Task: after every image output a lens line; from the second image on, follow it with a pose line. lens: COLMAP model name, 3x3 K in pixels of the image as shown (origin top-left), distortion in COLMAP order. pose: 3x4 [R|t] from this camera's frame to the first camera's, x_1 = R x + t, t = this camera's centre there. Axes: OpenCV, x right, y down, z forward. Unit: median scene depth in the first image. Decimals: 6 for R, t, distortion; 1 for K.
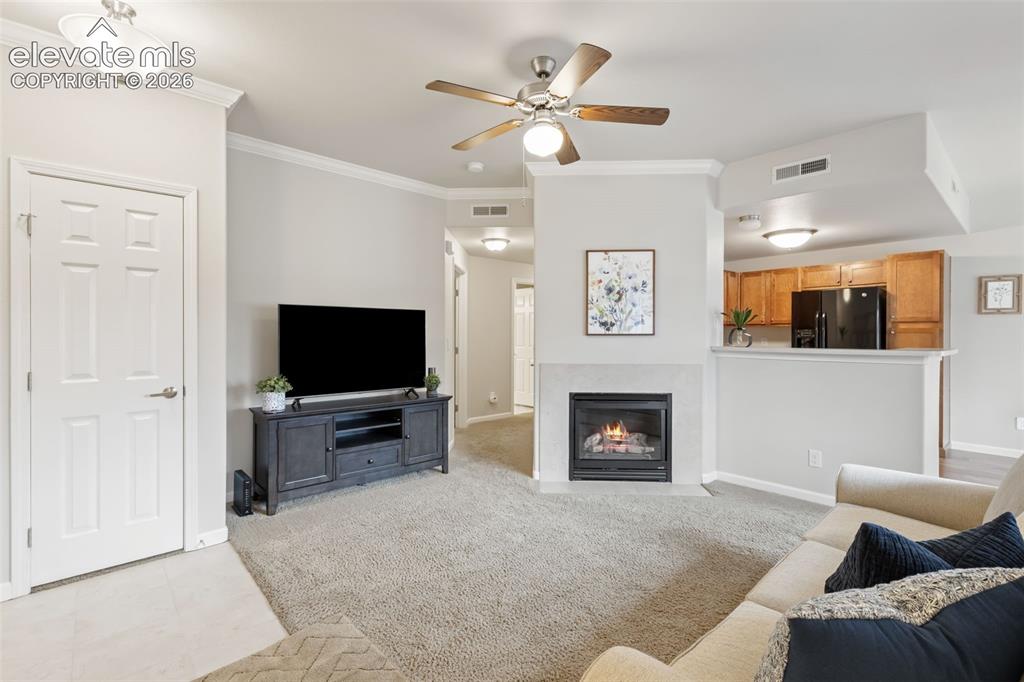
lens RADIAL K [[468.2, 0, 511.7], [0, 468.2, 334.5], [0, 0, 1]] dist [0.003047, -0.000193]
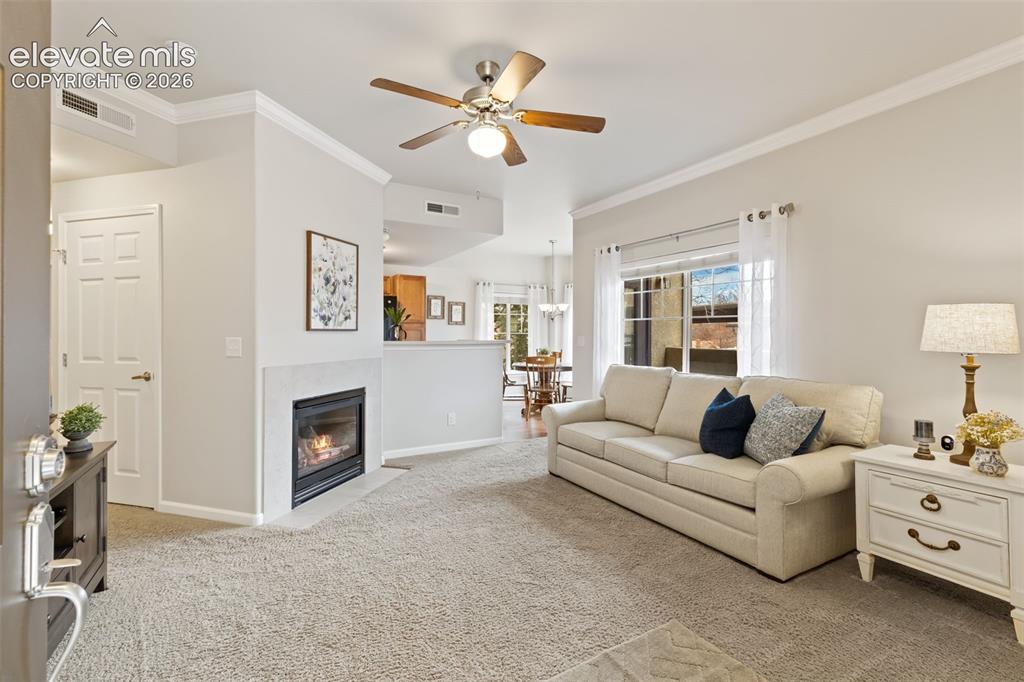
lens RADIAL K [[468.2, 0, 514.6], [0, 468.2, 336.2], [0, 0, 1]] dist [0.003047, -0.000193]
pose [[0.210758, -0.005822, 0.977521, -0.595896], [0.000493, 0.999983, 0.005850, 0.007347], [-0.977538, -0.000751, 0.210758, 0.457348]]
